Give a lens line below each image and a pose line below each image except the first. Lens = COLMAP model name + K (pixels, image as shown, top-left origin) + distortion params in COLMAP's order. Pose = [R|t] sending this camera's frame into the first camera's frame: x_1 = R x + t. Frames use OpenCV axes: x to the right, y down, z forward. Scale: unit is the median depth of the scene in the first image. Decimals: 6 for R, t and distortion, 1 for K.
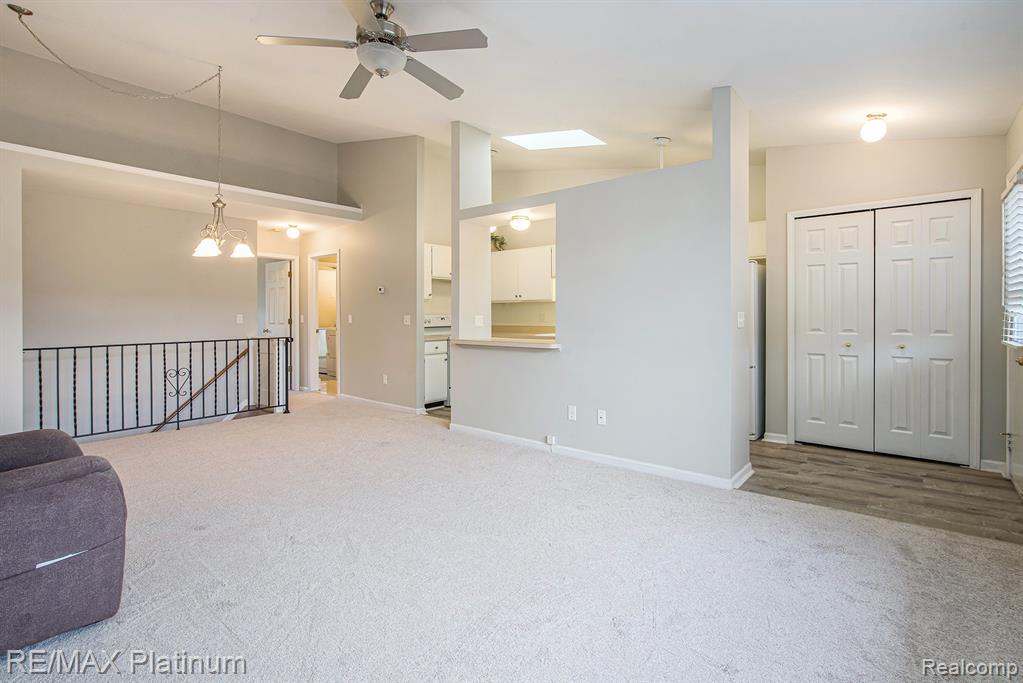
lens RADIAL K [[472.4, 0, 517.5], [0, 472.4, 344.6], [0, 0, 1]] dist [0.000095, 0.000205]
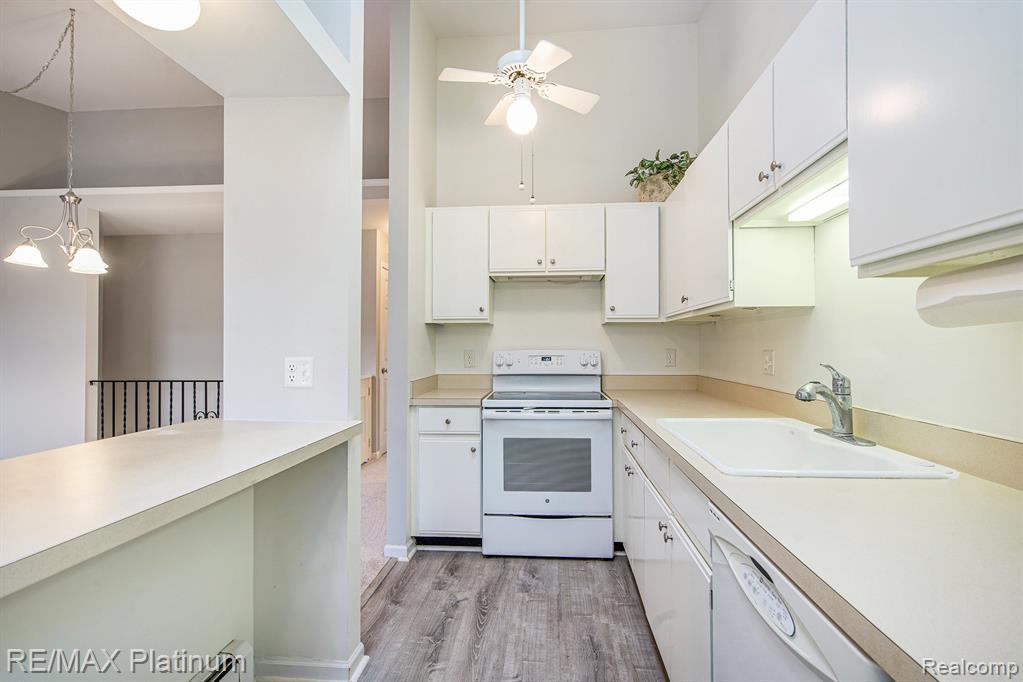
lens RADIAL K [[472.4, 0, 517.5], [0, 472.4, 344.1], [0, 0, 1]] dist [0.000095, 0.000205]
pose [[0.573796, -0.001772, -0.818996, 0.252511], [-0.056812, 0.997503, -0.041961, -0.054686], [0.817026, 0.070606, 0.572262, 0.794405]]
